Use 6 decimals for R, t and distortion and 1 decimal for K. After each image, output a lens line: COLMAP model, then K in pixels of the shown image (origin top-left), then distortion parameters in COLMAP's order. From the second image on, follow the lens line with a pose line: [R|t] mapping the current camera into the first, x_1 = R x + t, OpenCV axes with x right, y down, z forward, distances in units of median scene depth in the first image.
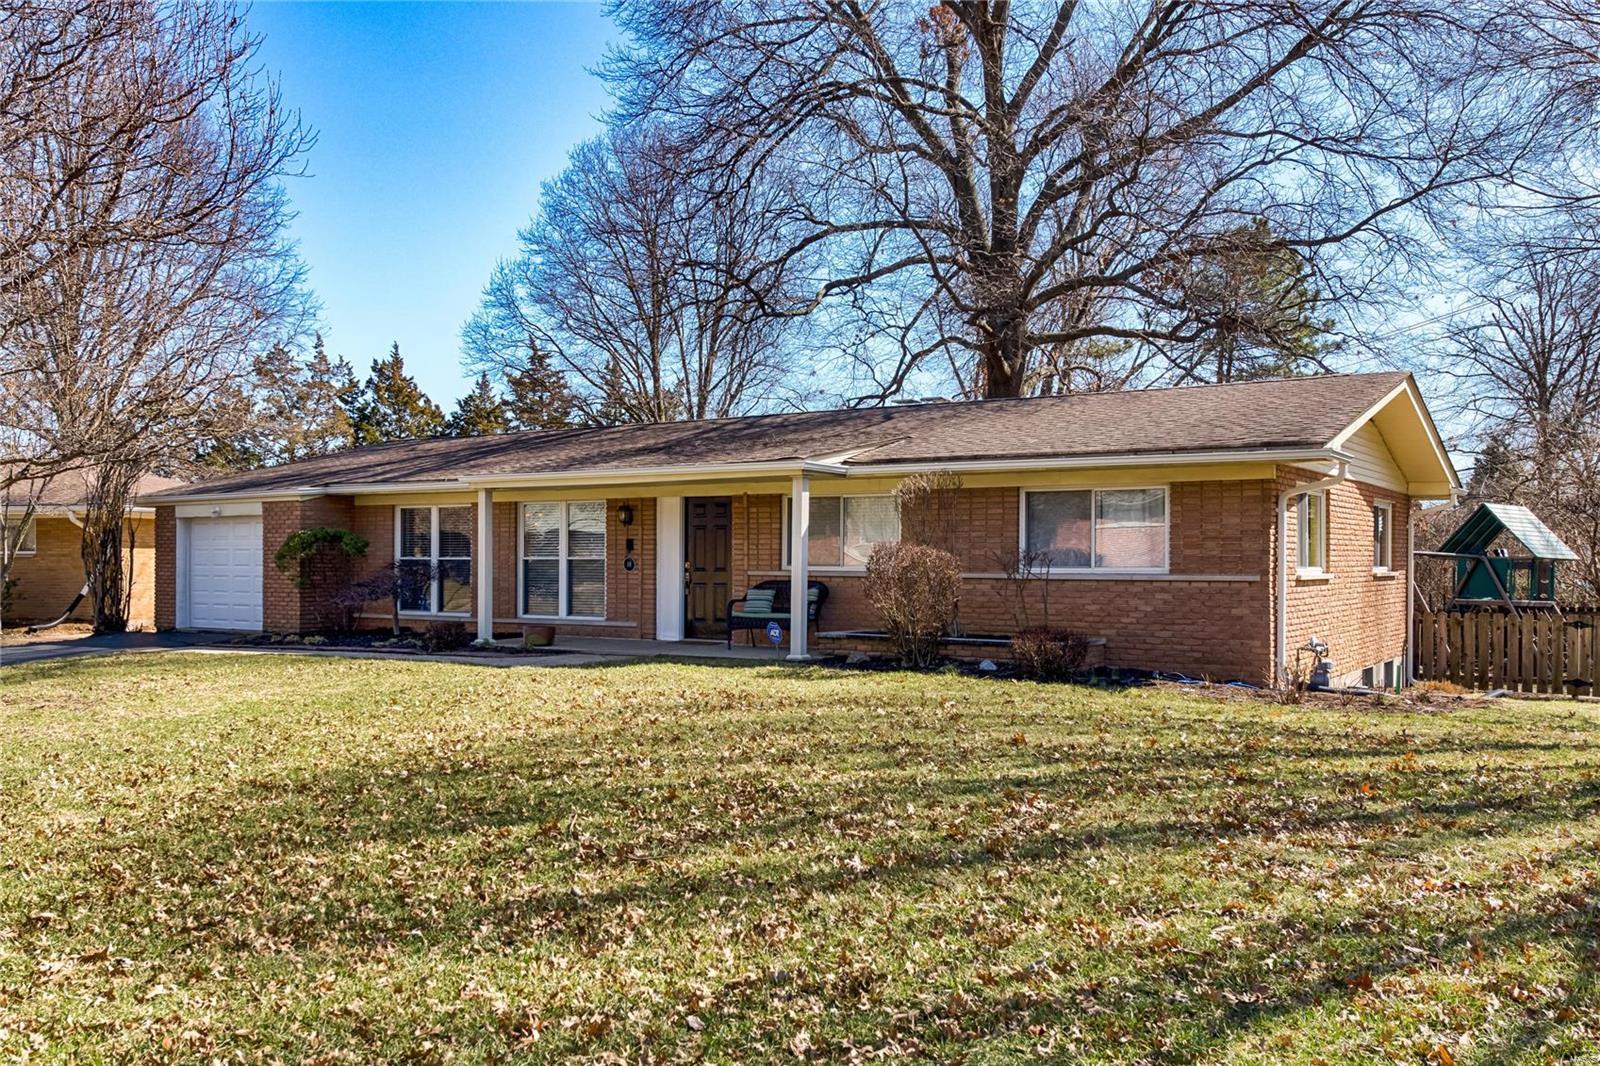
lens RADIAL K [[1125.5, 0, 800.3], [0, 1125.5, 539.3], [0, 0, 1]] dist [0.006096, 0.000350]
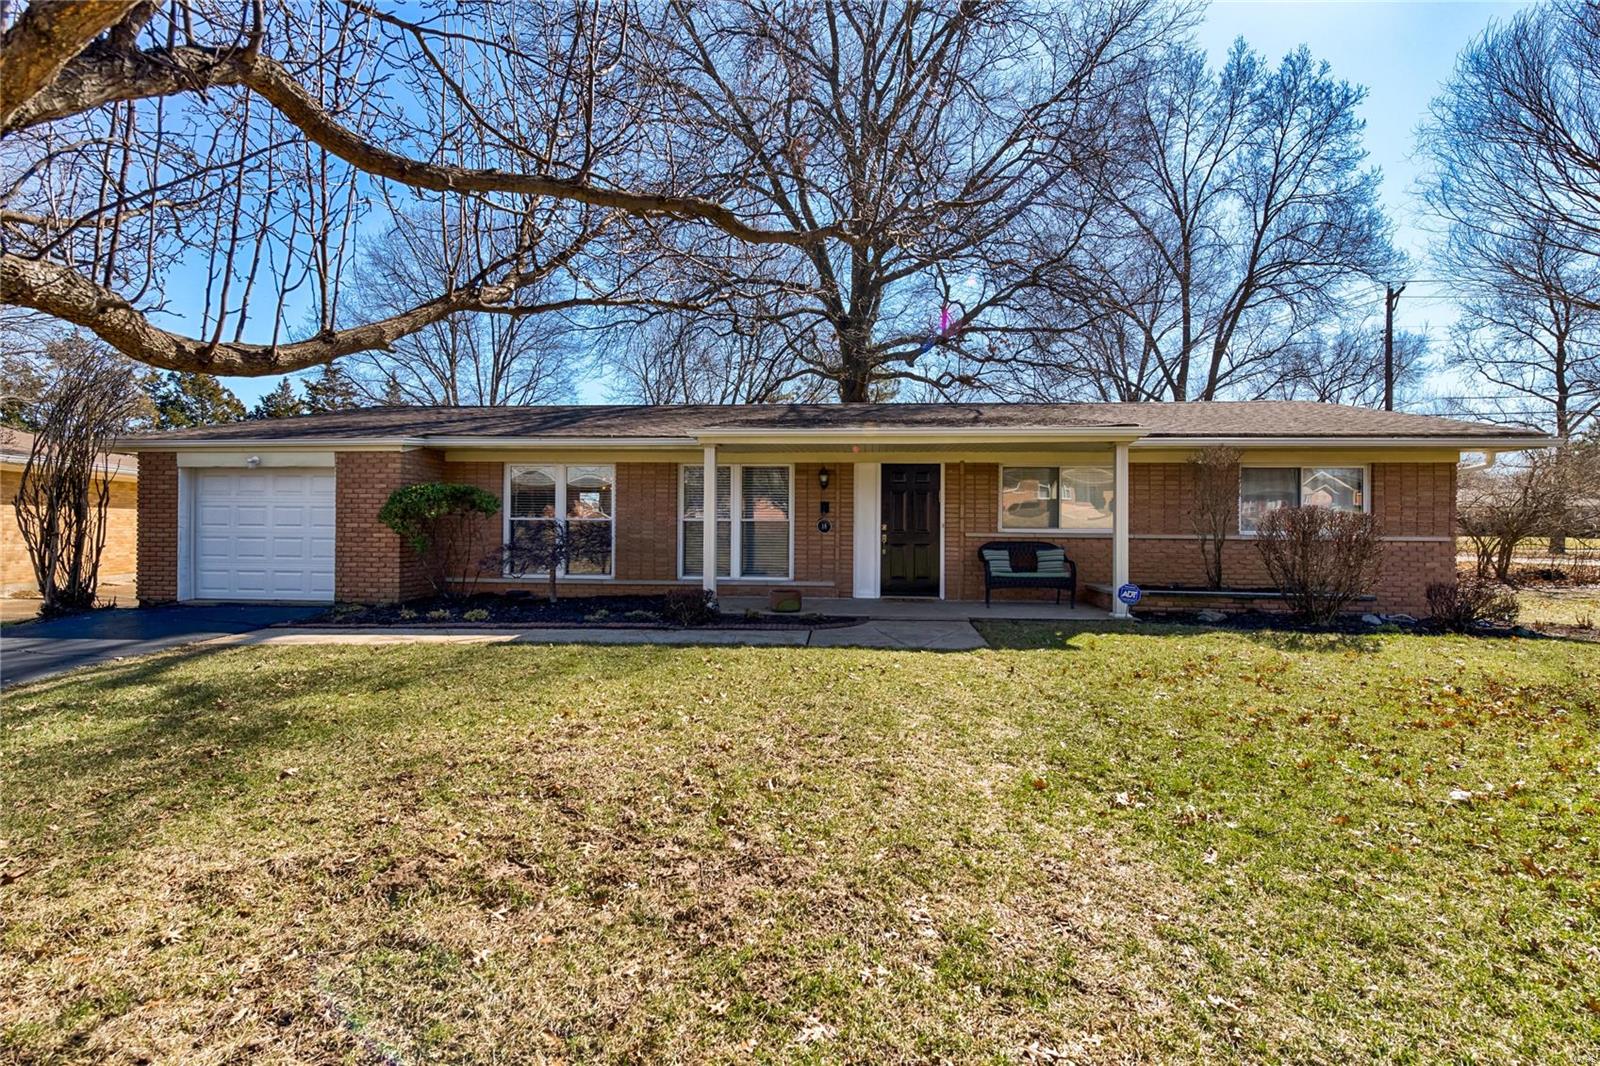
lens RADIAL K [[644.7, 0, 798.7], [0, 644.7, 525.7], [0, 0, 1]] dist [0.000040, -0.000007]
pose [[0.905818, 0.003273, 0.423654, -0.357145], [-0.013113, 0.999708, 0.020313, 0.008337], [-0.423464, -0.023955, 0.905596, 0.396957]]
